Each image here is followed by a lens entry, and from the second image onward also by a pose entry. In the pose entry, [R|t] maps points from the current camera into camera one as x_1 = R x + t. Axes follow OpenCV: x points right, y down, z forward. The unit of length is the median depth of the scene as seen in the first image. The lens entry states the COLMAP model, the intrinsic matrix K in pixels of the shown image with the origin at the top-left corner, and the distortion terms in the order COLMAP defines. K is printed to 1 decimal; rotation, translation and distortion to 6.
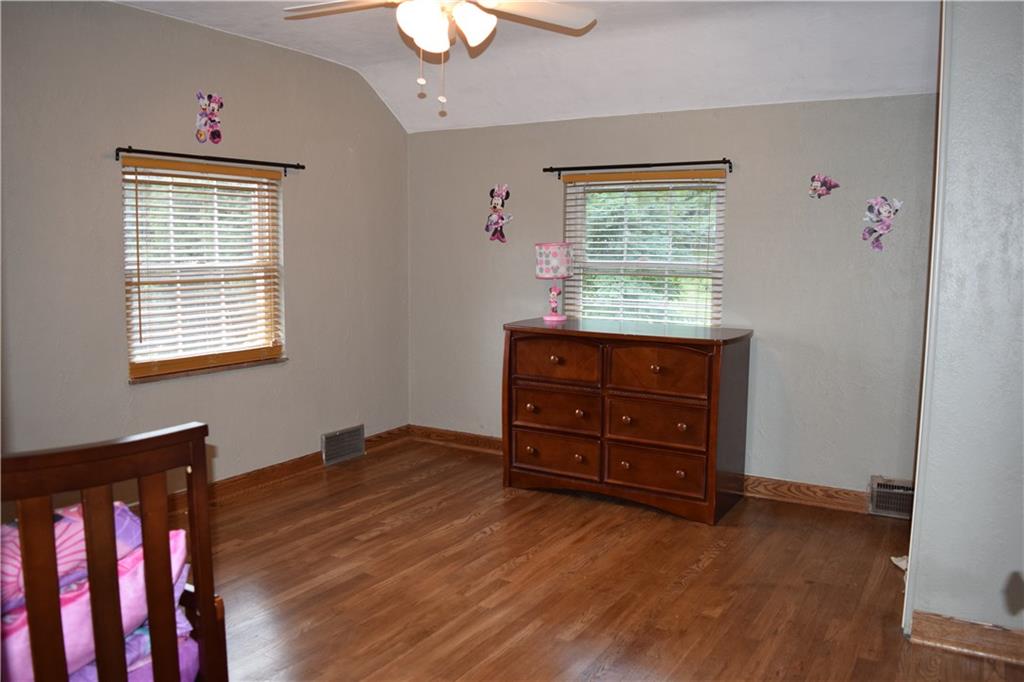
lens RADIAL K [[802.1, 0, 512.0], [0, 802.1, 341.0], [0, 0, 1]] dist [-0.096852, 0.022594]
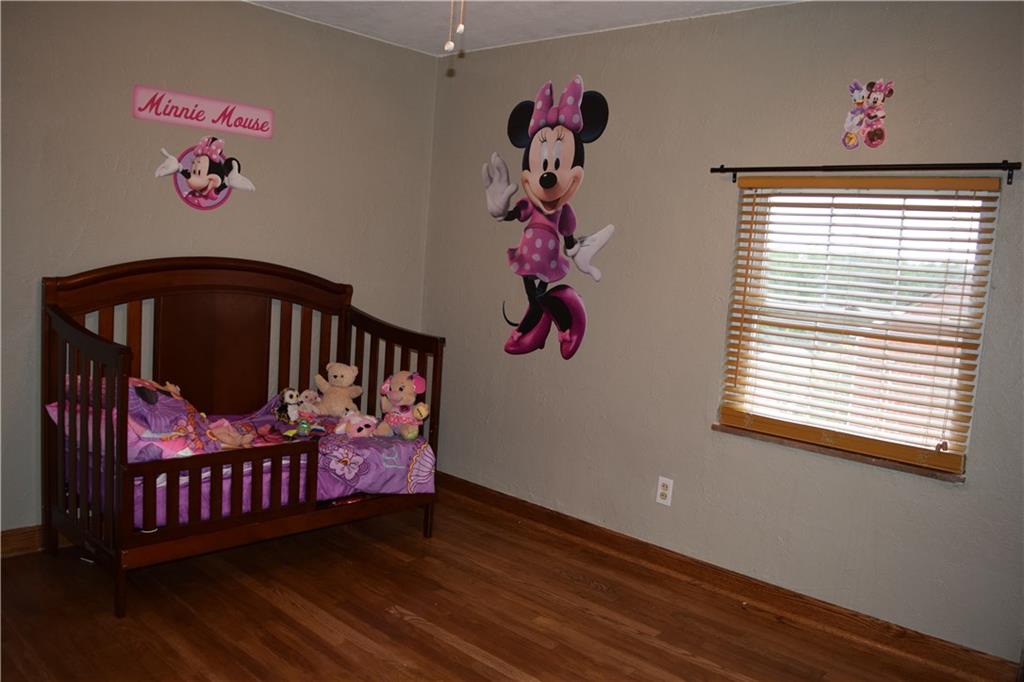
lens RADIAL K [[802.1, 0, 512.0], [0, 802.1, 341.0], [0, 0, 1]] dist [-0.096852, 0.022594]
pose [[-0.193941, 0.080512, -0.977704, 0.415587], [-0.187438, 0.975225, 0.117489, -0.100077], [0.962940, 0.206045, -0.174045, 0.853567]]
